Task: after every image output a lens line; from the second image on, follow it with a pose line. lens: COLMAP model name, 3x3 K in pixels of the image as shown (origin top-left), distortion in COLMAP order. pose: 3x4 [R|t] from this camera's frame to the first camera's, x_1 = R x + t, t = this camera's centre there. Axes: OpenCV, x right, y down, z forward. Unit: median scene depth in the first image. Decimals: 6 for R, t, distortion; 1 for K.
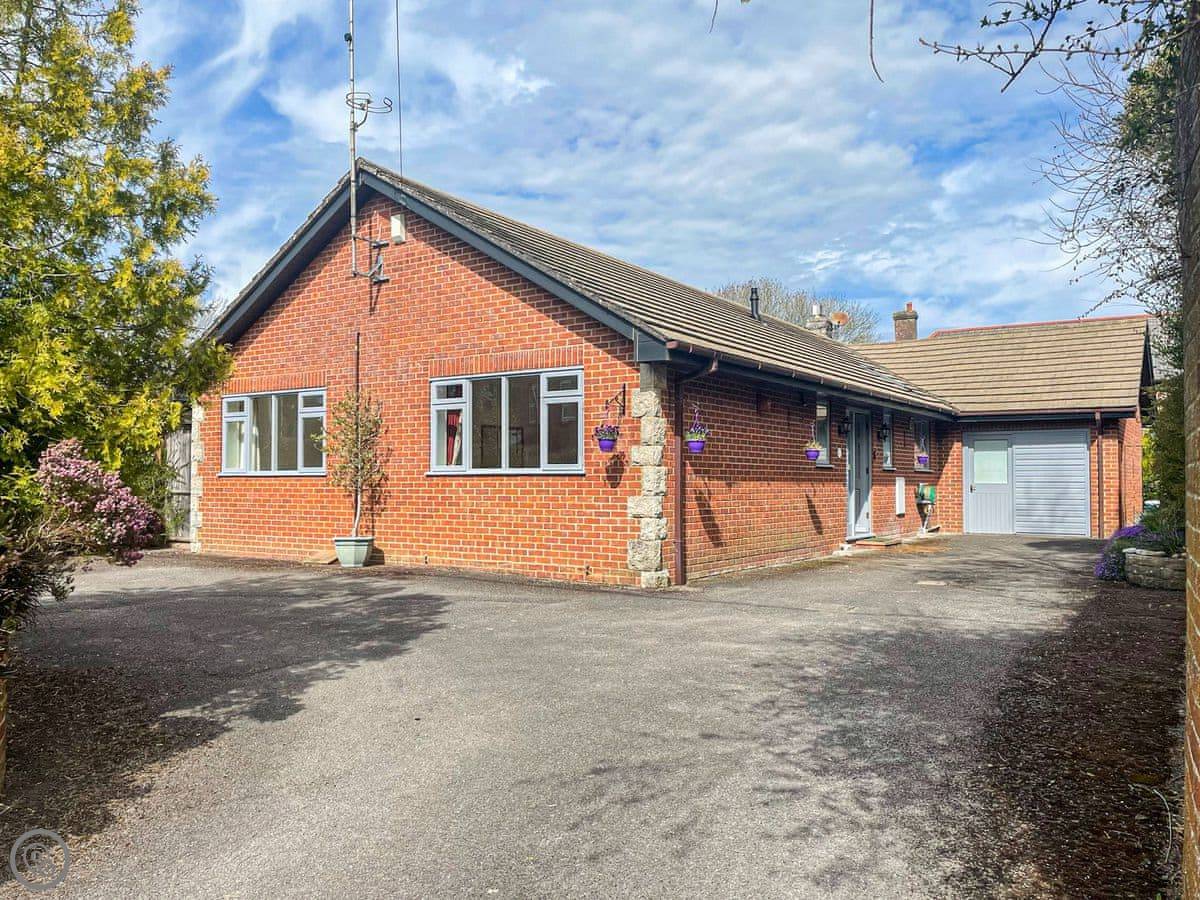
lens RADIAL K [[915.3, 0, 596.2], [0, 915.3, 460.4], [0, 0, 1]] dist [0.080985, -0.097141]
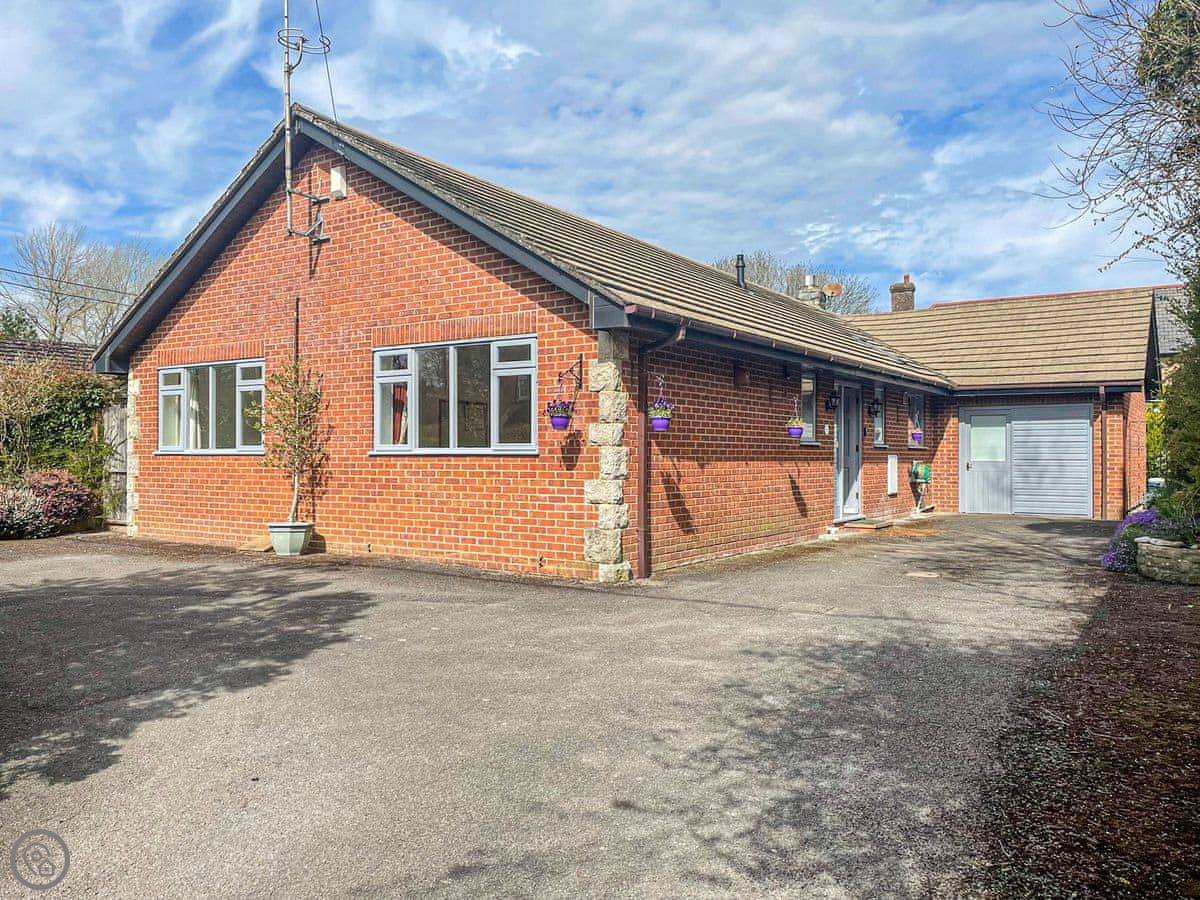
lens RADIAL K [[906.2, 0, 600.0], [0, 906.2, 450.0], [0, 0, 1]] dist [0.071525, -0.070650]
pose [[0.999996, 0.000567, 0.002653, 0.042885], [-0.000614, 0.999845, 0.017602, -0.004938], [-0.002642, -0.017604, 0.999842, 0.104013]]
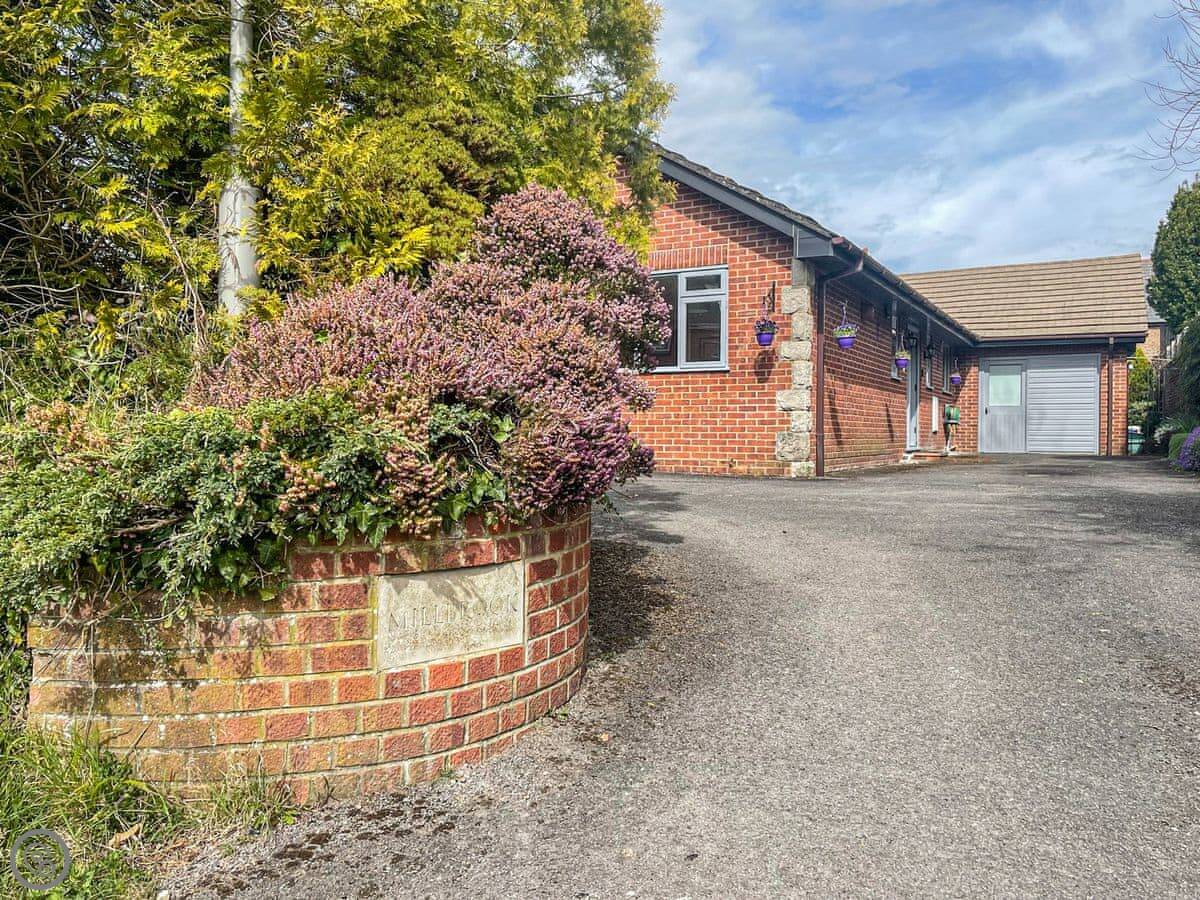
lens RADIAL K [[906.2, 0, 600.0], [0, 906.2, 450.0], [0, 0, 1]] dist [0.071525, -0.070650]
pose [[0.995450, 0.001981, 0.095264, -0.239003], [-0.006134, 0.999042, 0.043324, 0.057290], [-0.095087, -0.043712, 0.994509, -0.010107]]
